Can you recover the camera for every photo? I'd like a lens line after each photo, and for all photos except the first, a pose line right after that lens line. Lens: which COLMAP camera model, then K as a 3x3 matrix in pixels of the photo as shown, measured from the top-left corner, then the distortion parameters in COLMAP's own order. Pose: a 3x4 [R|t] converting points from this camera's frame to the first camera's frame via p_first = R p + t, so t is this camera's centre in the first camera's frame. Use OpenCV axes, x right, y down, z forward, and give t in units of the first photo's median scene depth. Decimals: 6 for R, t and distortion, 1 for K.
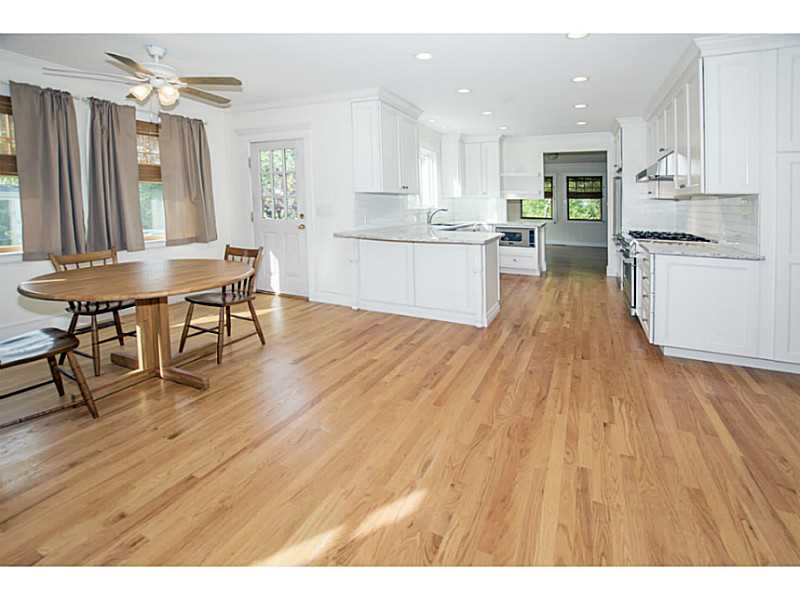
lens RADIAL K [[390.7, 0, 399.4], [0, 390.7, 298.5], [0, 0, 1]] dist [-0.014419, -0.001147]
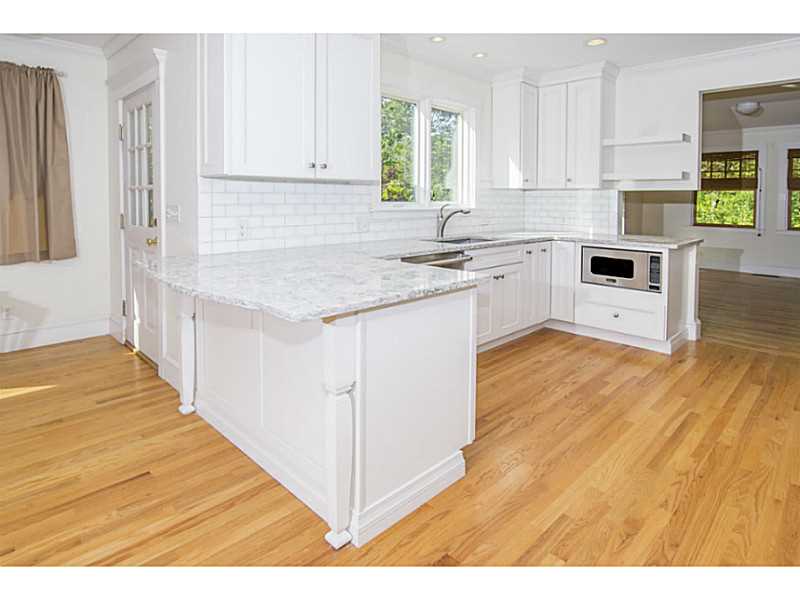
lens RADIAL K [[453.8, 0, 401.1], [0, 453.8, 300.2], [0, 0, 1]] dist [-0.010841, -0.000984]
pose [[0.939165, 0.071109, -0.336026, 0.235261], [-0.078770, 0.996850, -0.009206, -0.091320], [0.334313, 0.035114, 0.941808, 0.382051]]
